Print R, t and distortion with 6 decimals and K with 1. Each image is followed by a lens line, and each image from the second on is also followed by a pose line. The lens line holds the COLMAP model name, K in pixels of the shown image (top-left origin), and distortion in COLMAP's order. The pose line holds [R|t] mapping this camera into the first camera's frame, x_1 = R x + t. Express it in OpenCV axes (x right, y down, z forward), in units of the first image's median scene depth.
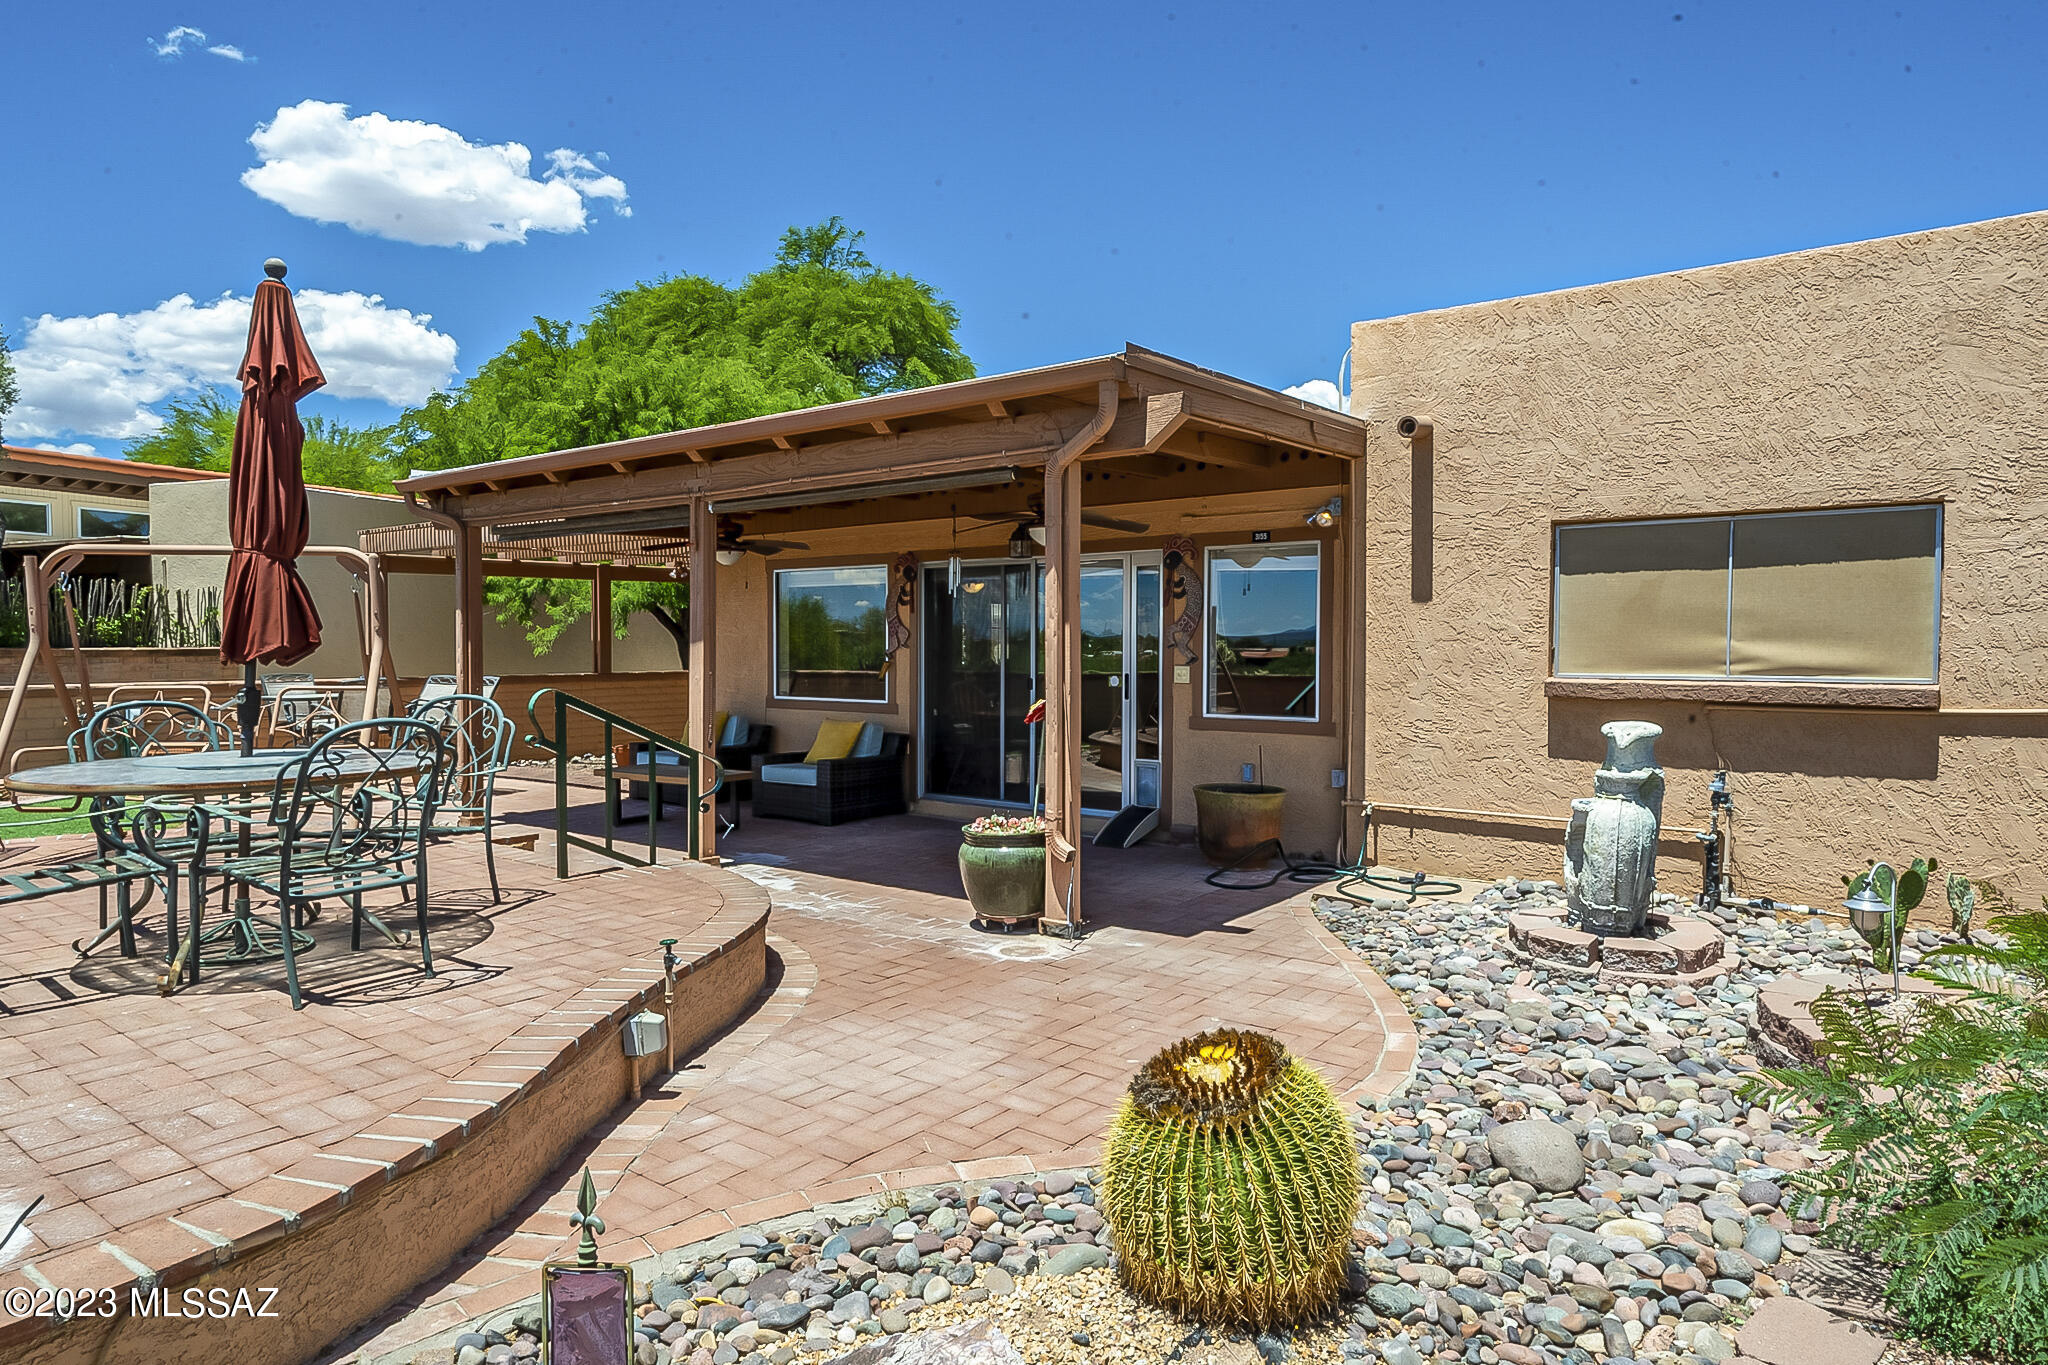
lens RADIAL K [[1225.0, 0, 1014.5], [0, 1225.0, 677.1], [0, 0, 1]] dist [-0.001160, 0.001152]
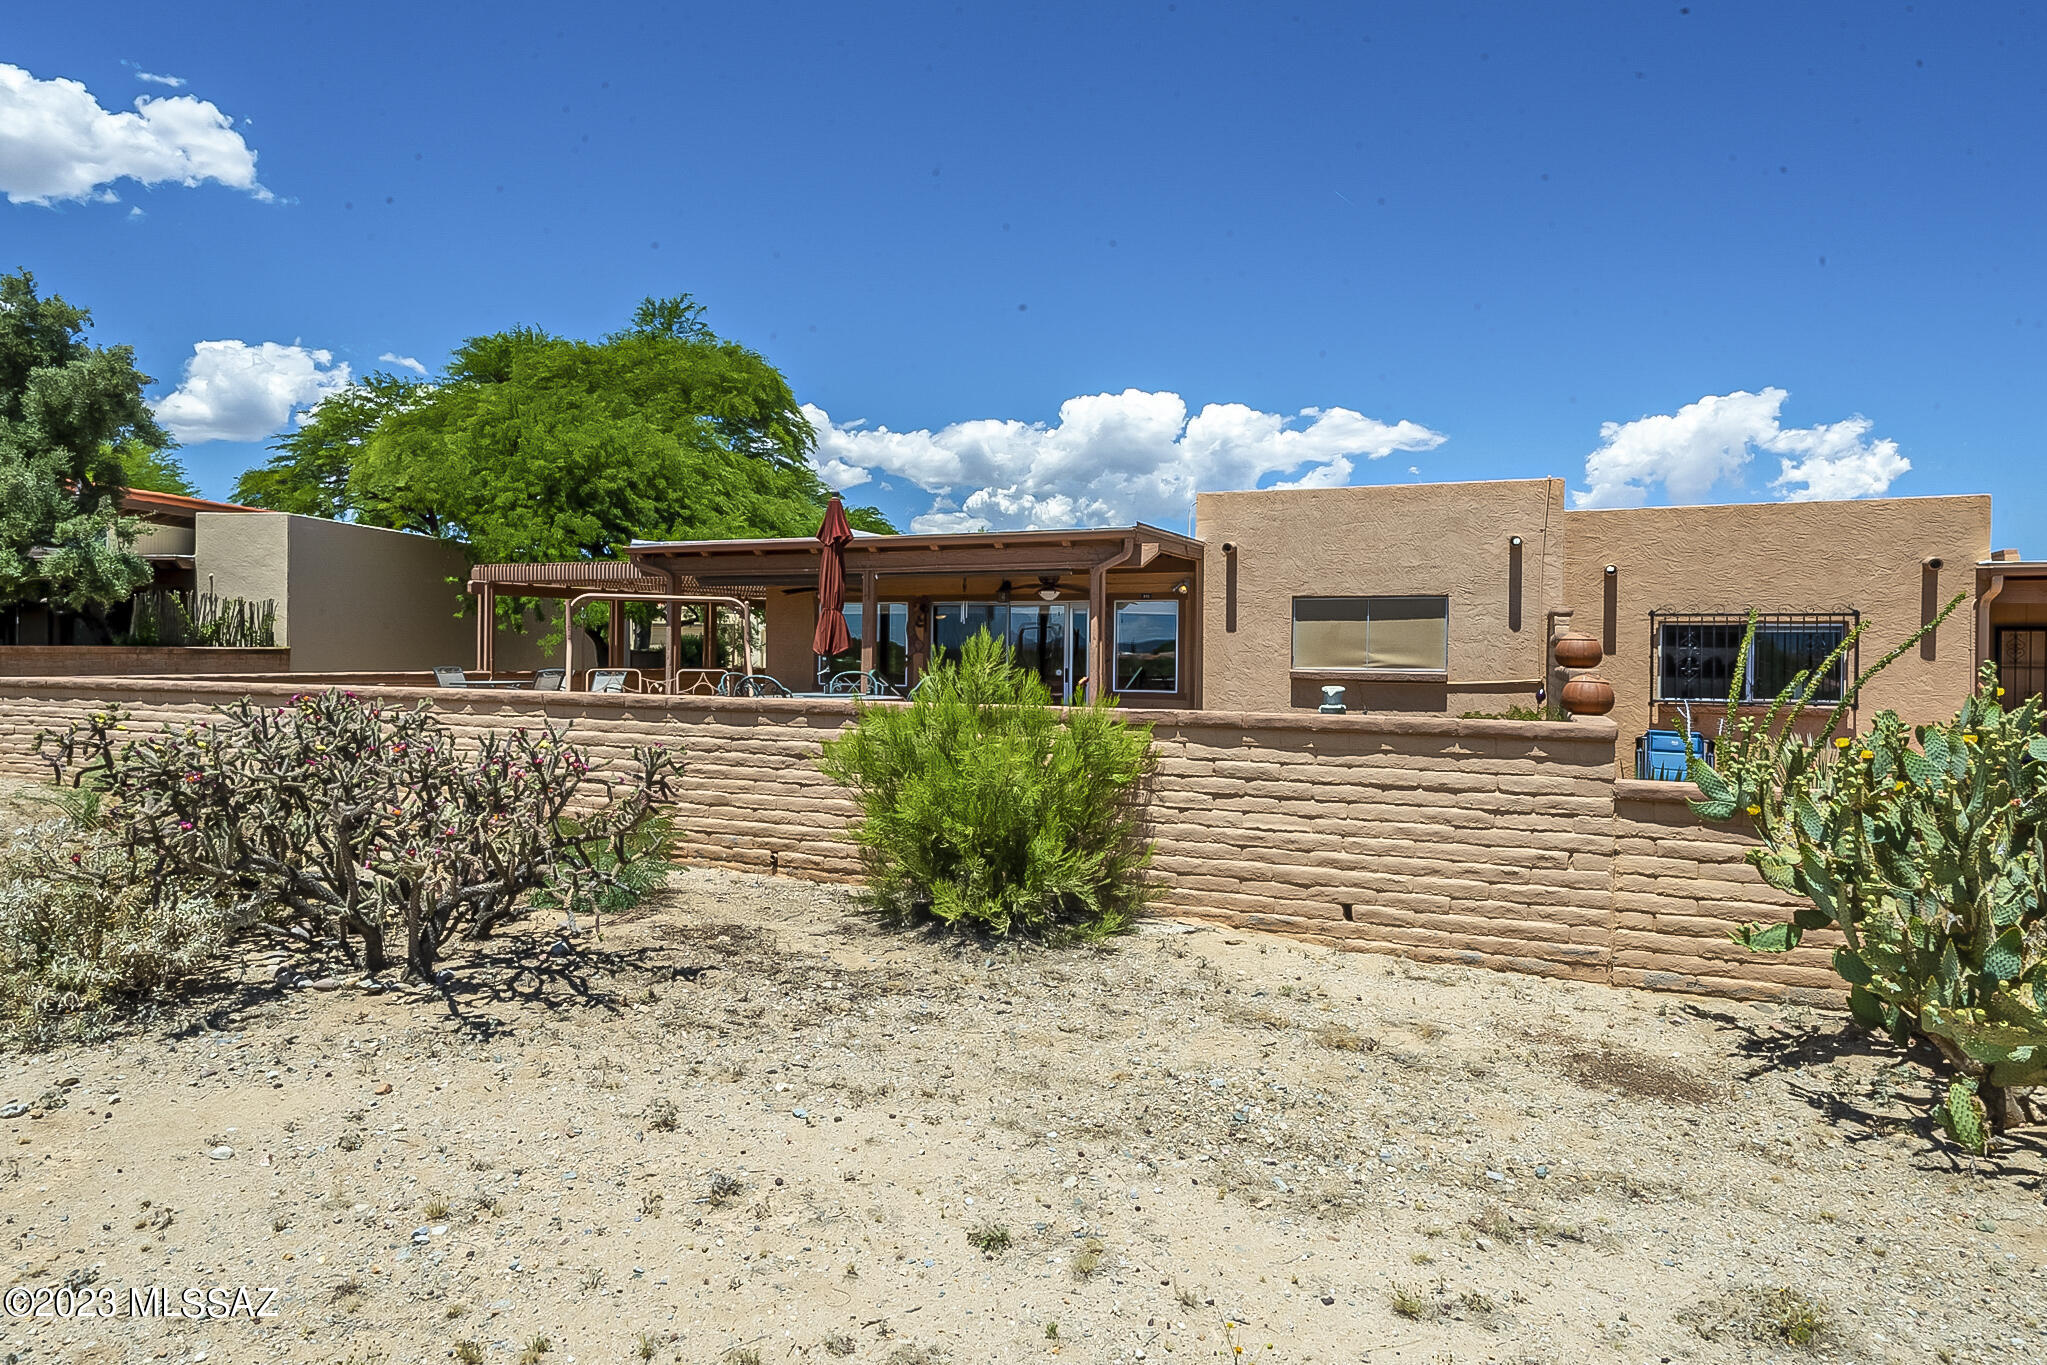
lens RADIAL K [[1147.7, 0, 1033.4], [0, 1147.7, 660.7], [0, 0, 1]] dist [-0.004632, 0.001529]
pose [[0.964100, 0.006346, 0.265464, -0.479686], [-0.001689, 0.999841, -0.017765, 0.019072], [-0.265535, 0.016679, 0.963957, -0.733830]]
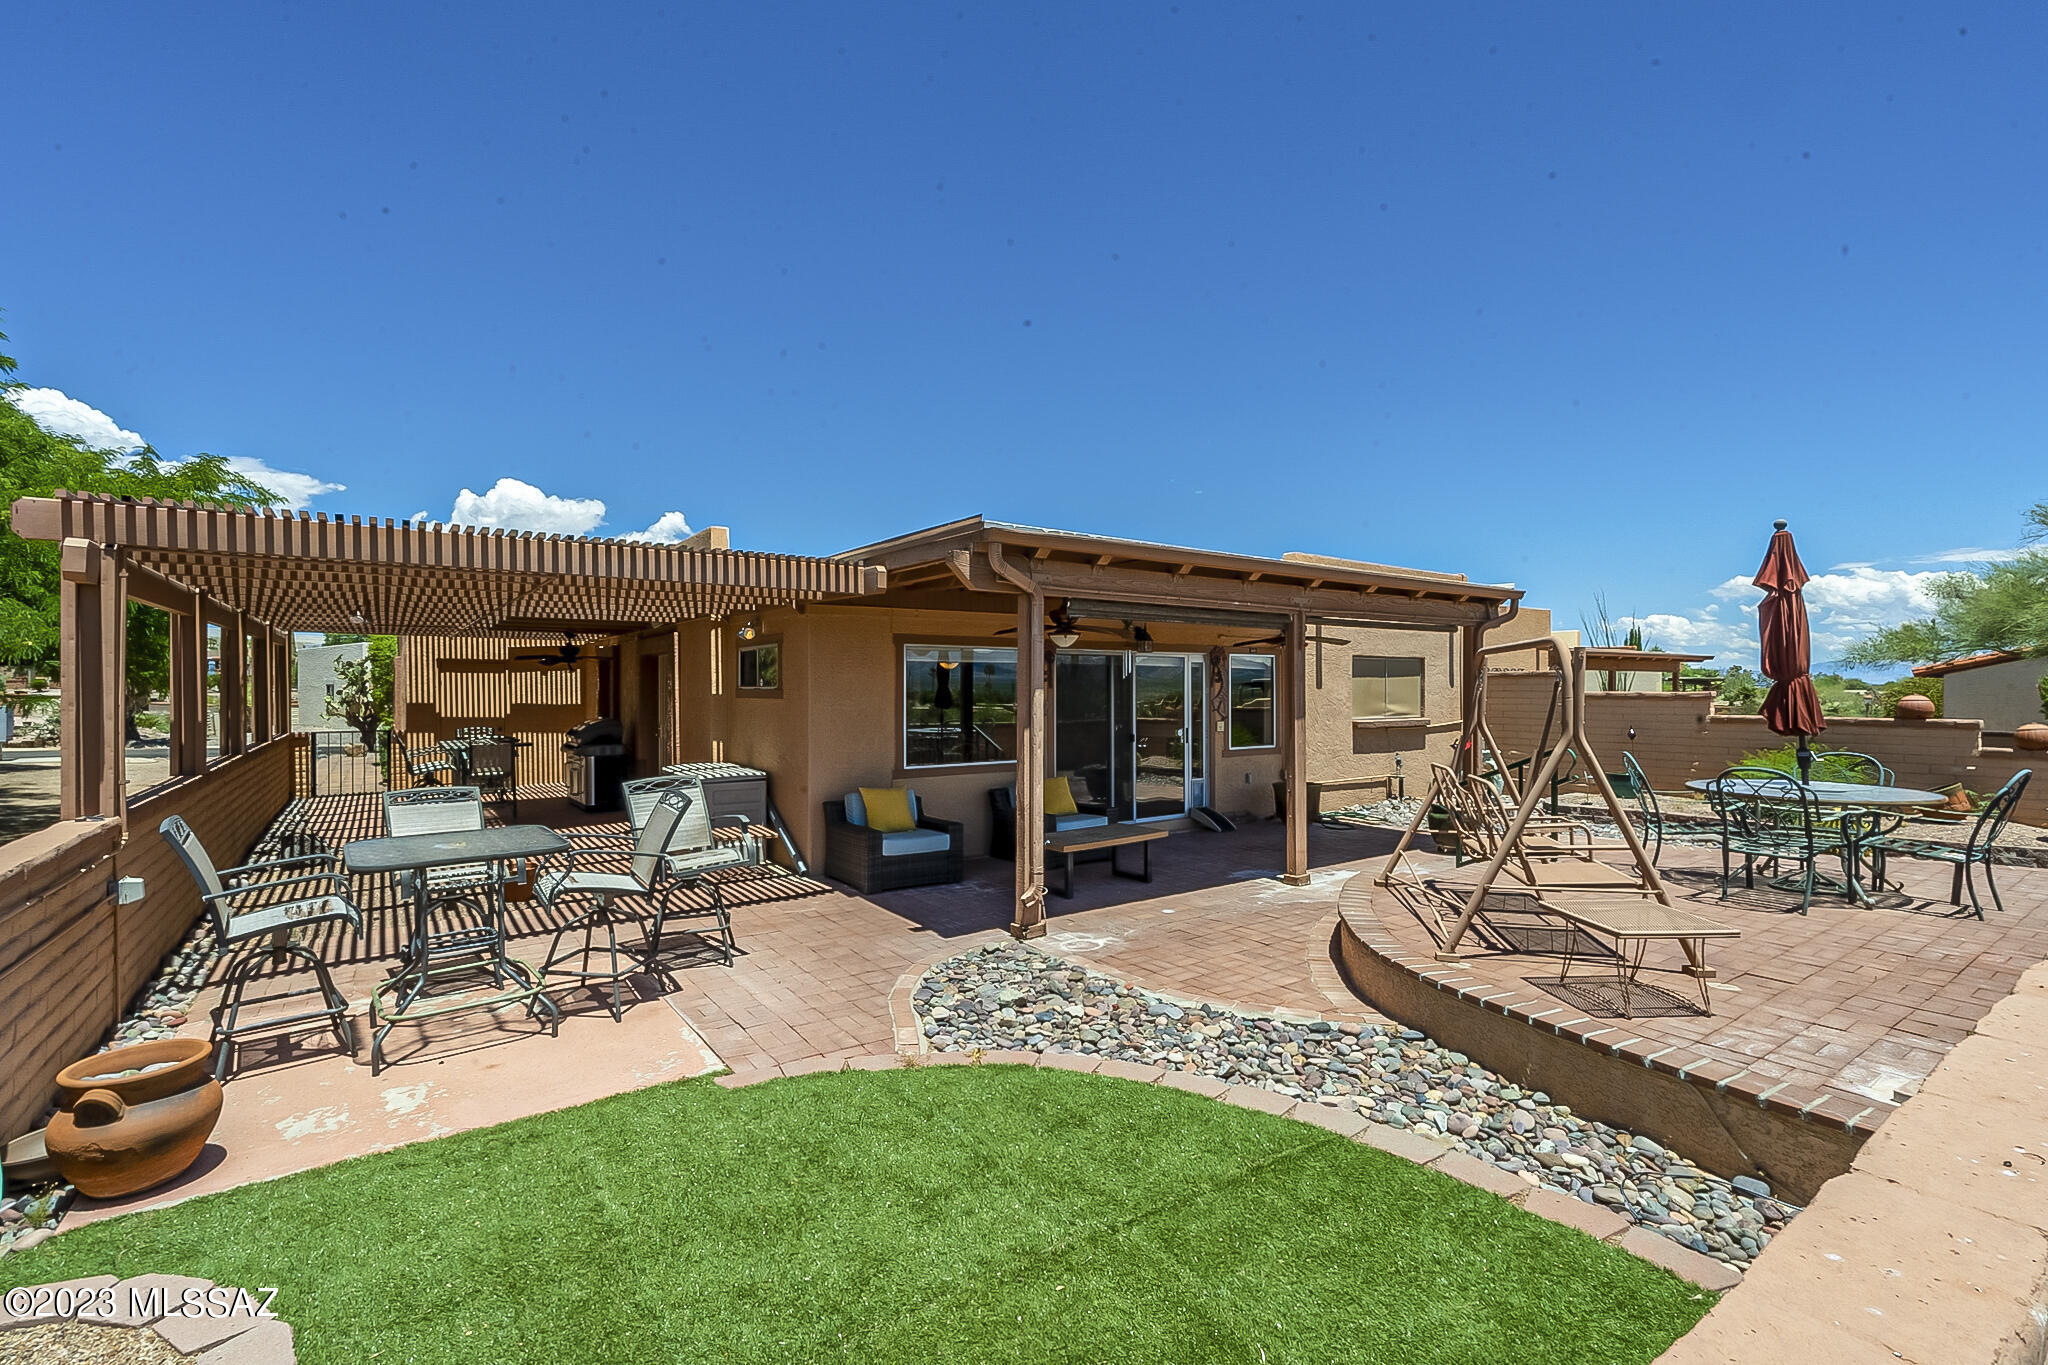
lens RADIAL K [[910.1, 0, 992.5], [0, 910.1, 695.2], [0, 0, 1]] dist [-0.004603, 0.000619]
pose [[0.302778, -0.005313, 0.953046, -1.355732], [0.030230, 0.999535, -0.004031, -0.058068], [-0.952582, 0.030031, 0.302797, 1.038640]]
